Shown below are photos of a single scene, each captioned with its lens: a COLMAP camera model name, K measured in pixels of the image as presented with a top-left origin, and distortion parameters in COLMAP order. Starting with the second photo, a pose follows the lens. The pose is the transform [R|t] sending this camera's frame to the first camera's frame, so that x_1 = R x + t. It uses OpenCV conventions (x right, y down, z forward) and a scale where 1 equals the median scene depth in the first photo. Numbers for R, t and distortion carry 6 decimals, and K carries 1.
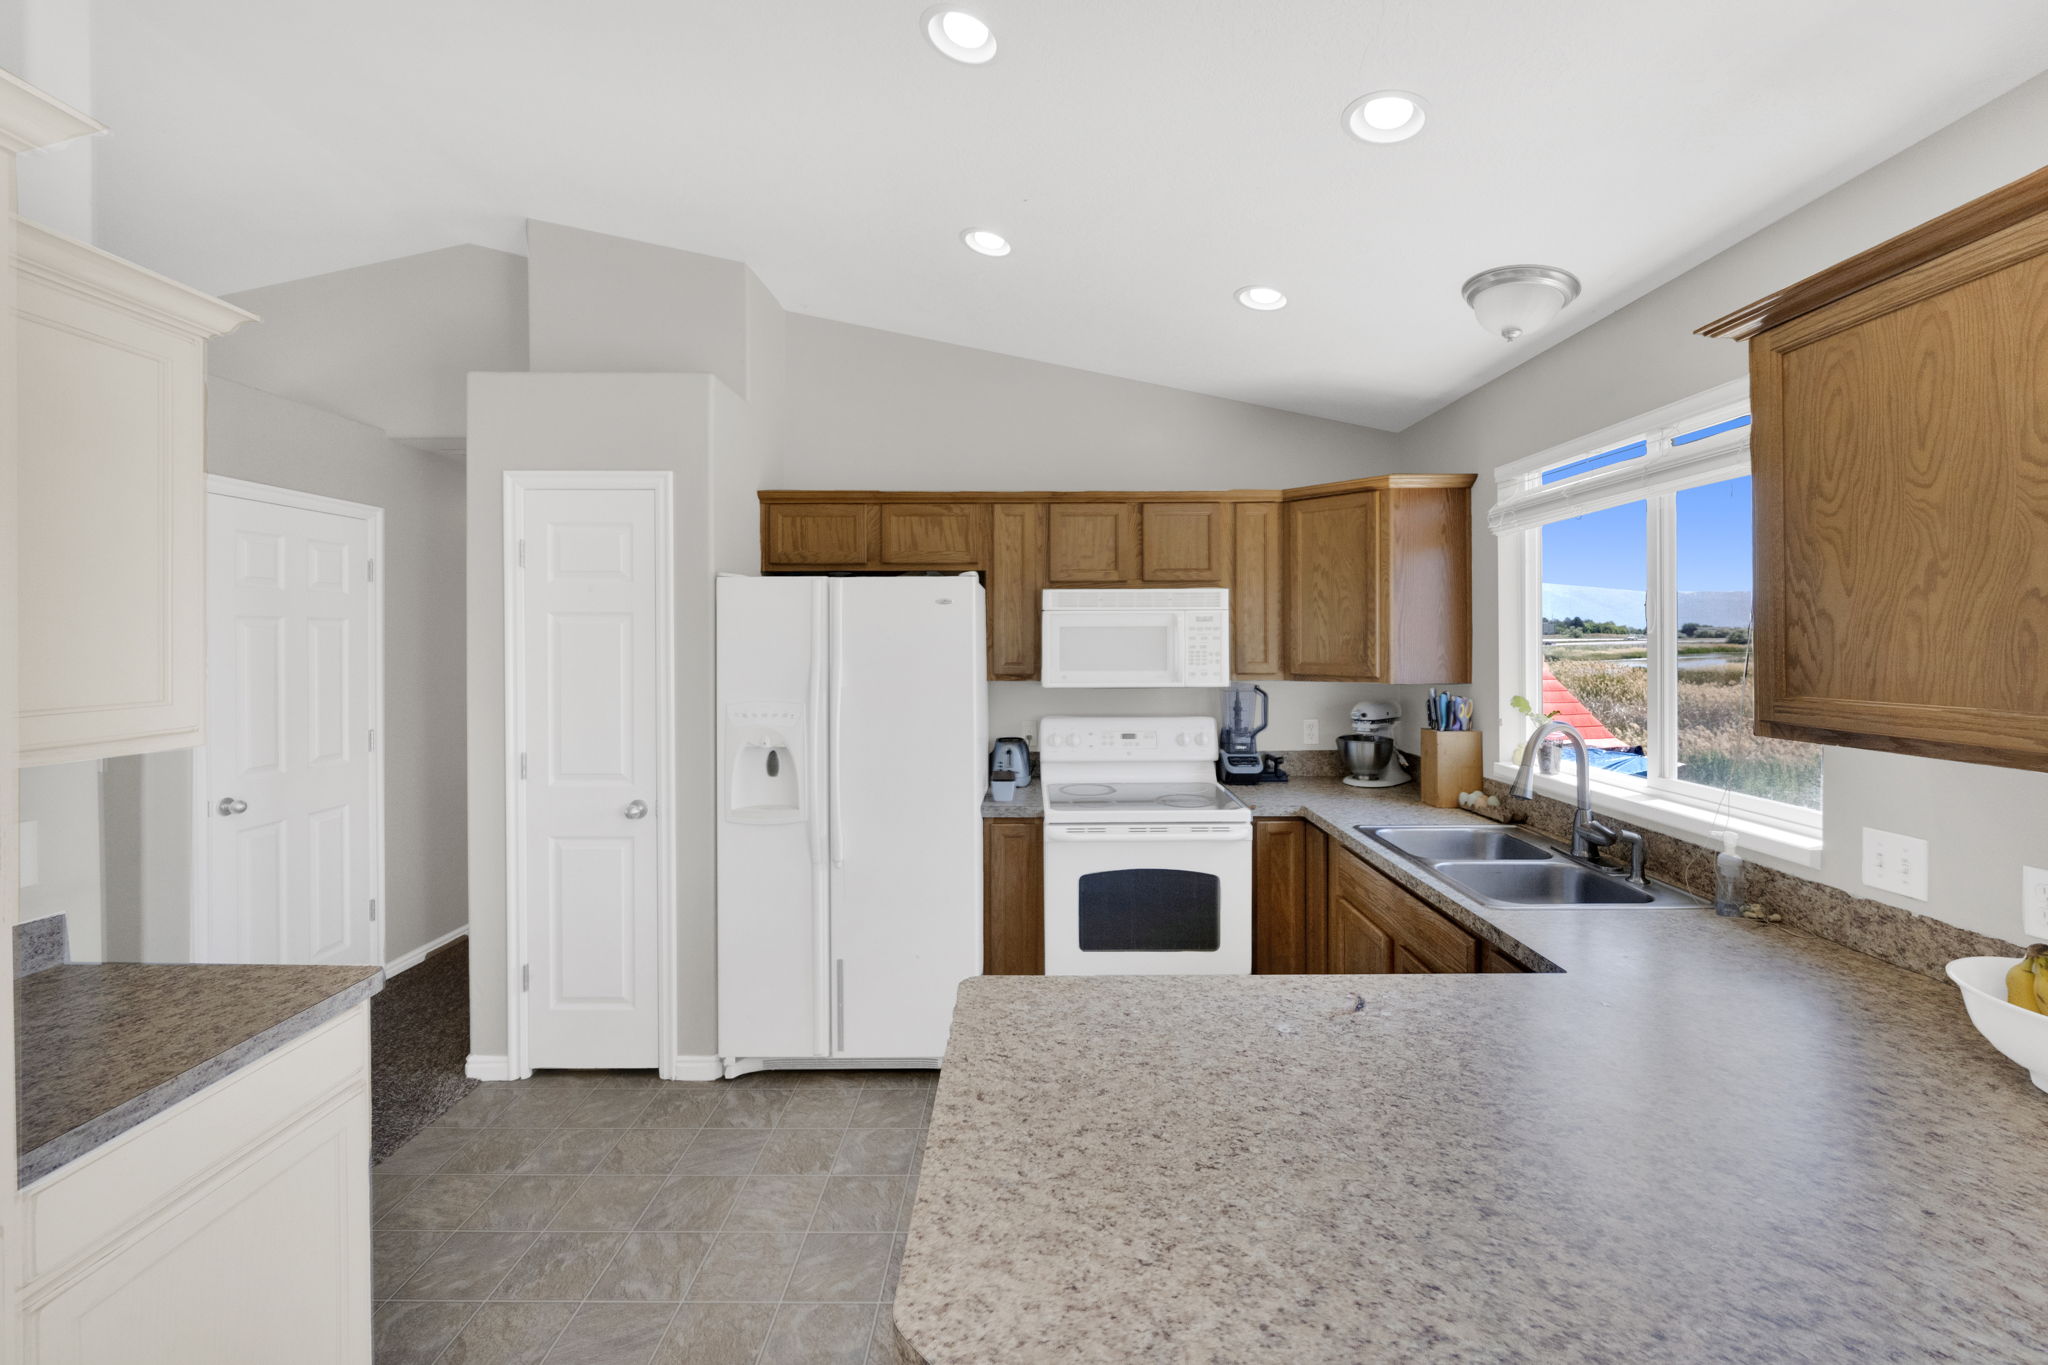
lens RADIAL K [[824.6, 0, 1034.6], [0, 824.6, 647.6], [0, 0, 1]] dist [0.001693, 0.000132]
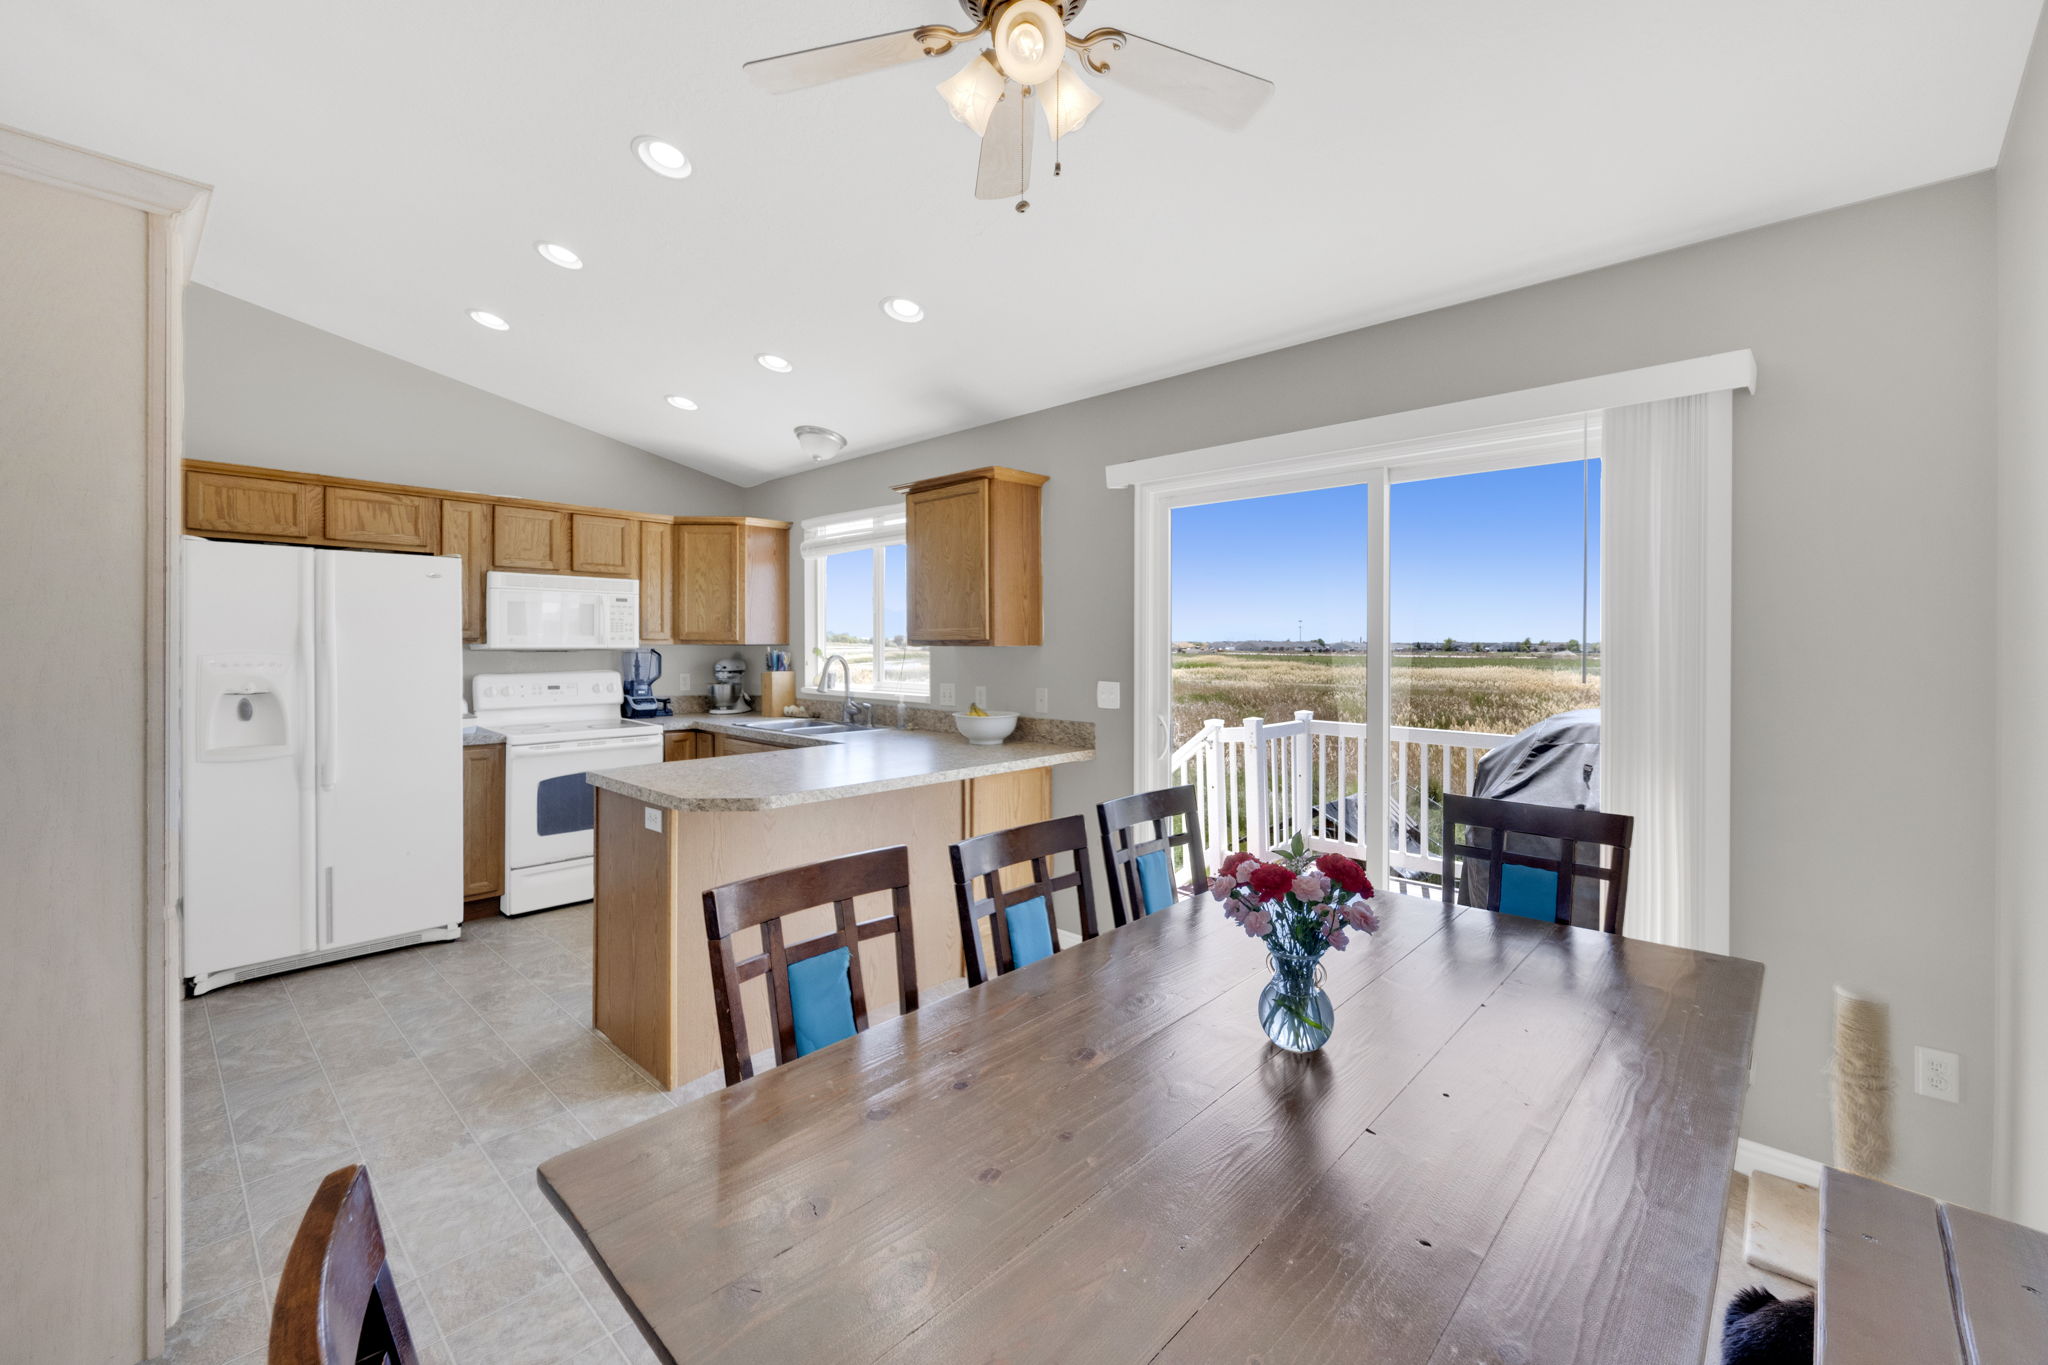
lens RADIAL K [[824.6, 0, 1011.0], [0, 824.6, 655.8], [0, 0, 1]] dist [0.001693, 0.000132]
pose [[0.691619, -0.004404, 0.722249, -0.366832], [0.004405, 0.999989, 0.001879, 0.063045], [-0.722249, 0.001882, 0.691631, -0.486156]]
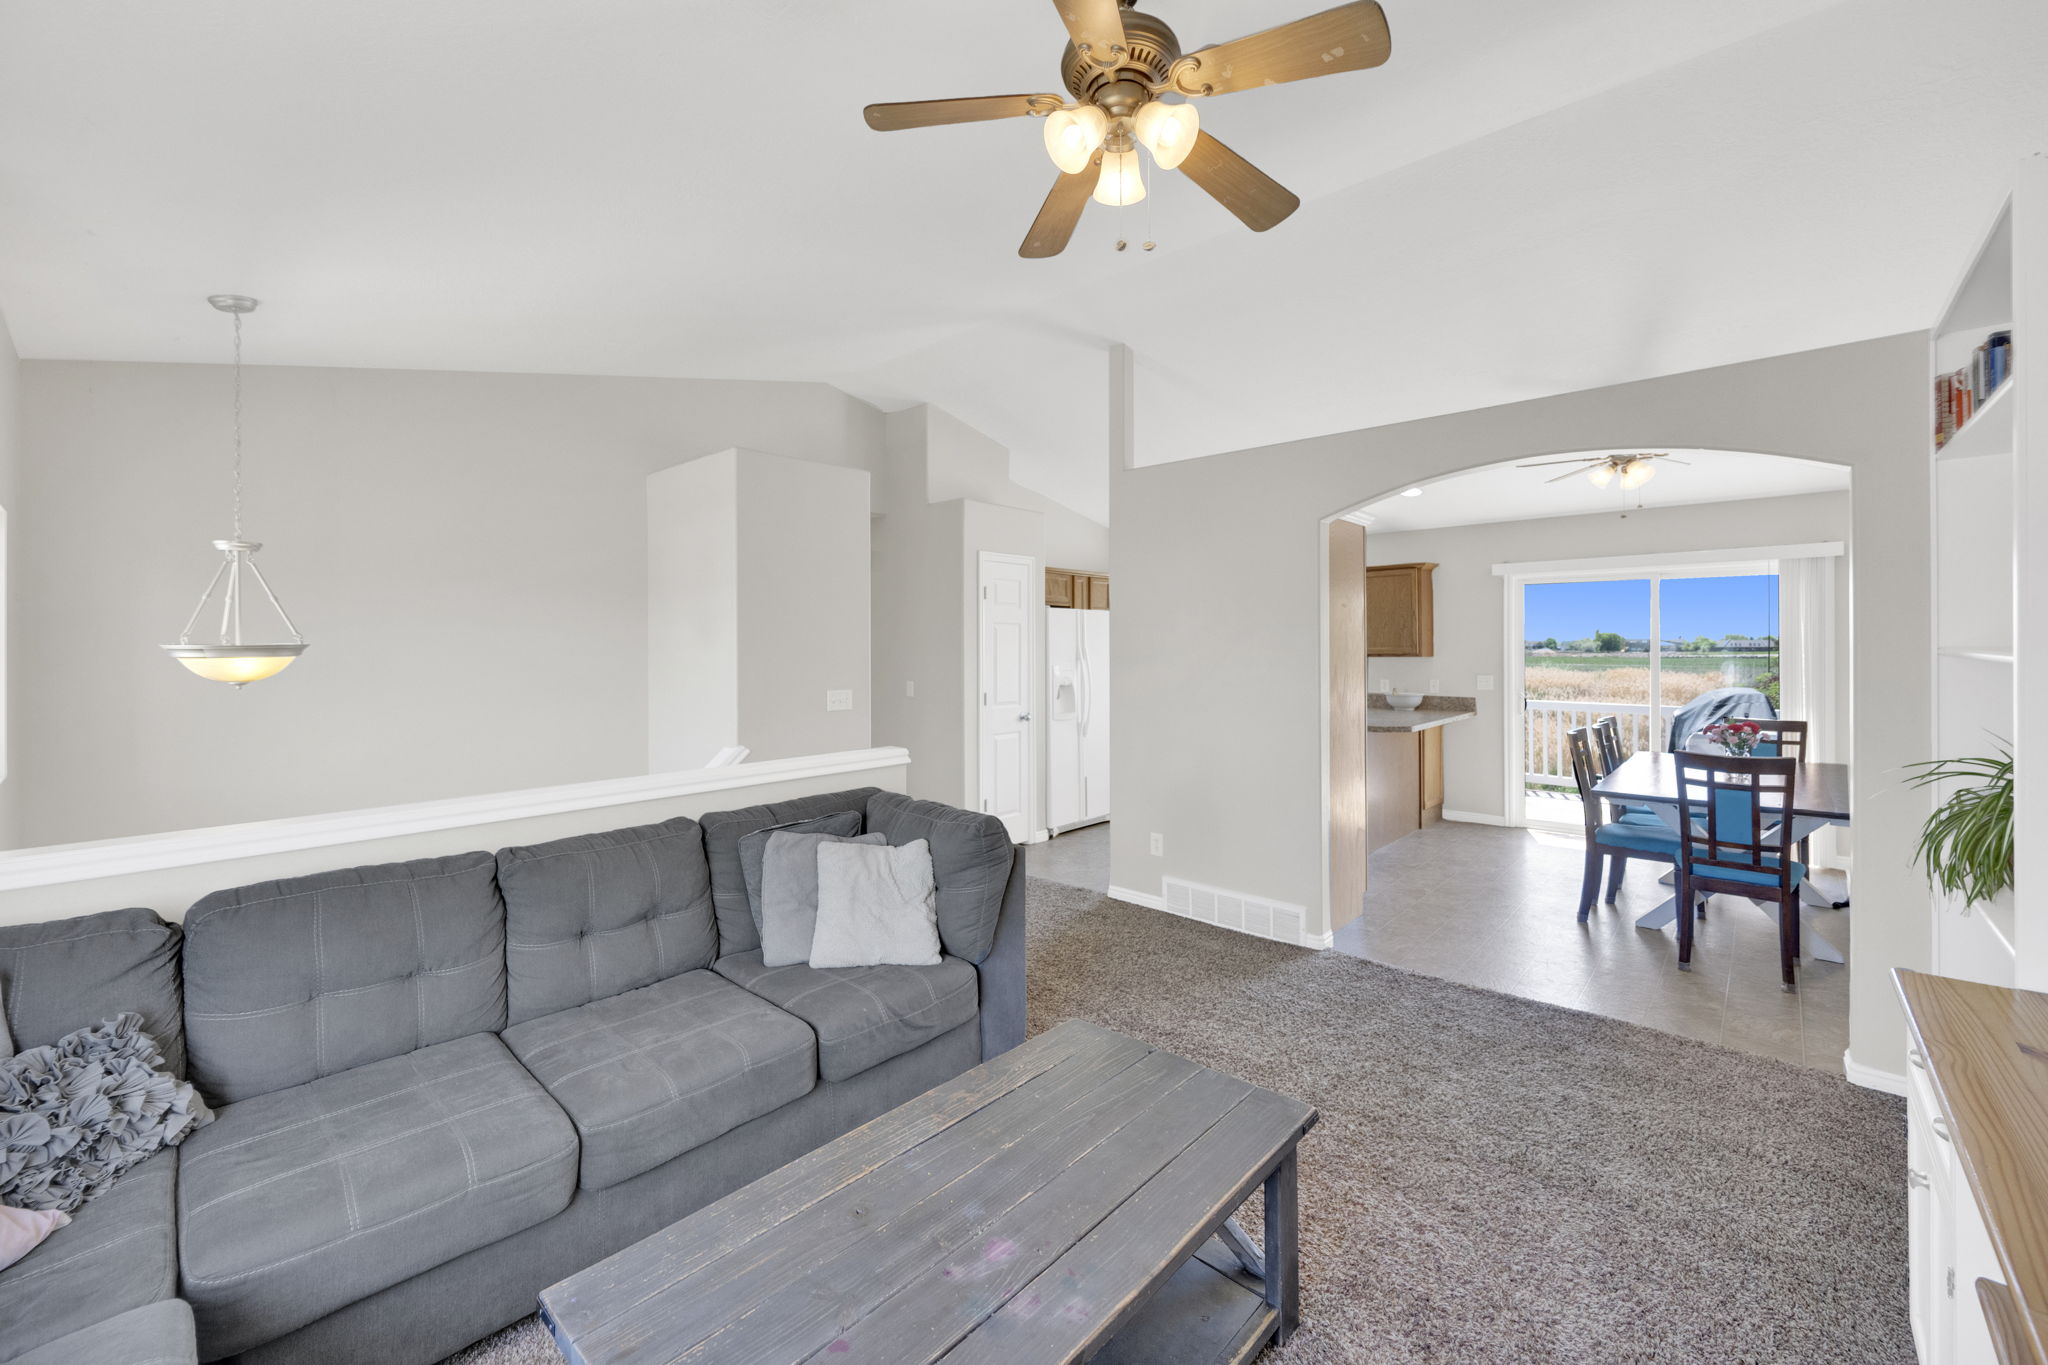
lens RADIAL K [[824.6, 0, 1009.6], [0, 824.6, 659.9], [0, 0, 1]] dist [0.001693, 0.000132]
pose [[0.671284, -0.012768, 0.741090, -1.798896], [0.015043, 0.999880, 0.003600, 0.035545], [-0.741048, 0.008732, 0.671396, -0.333666]]
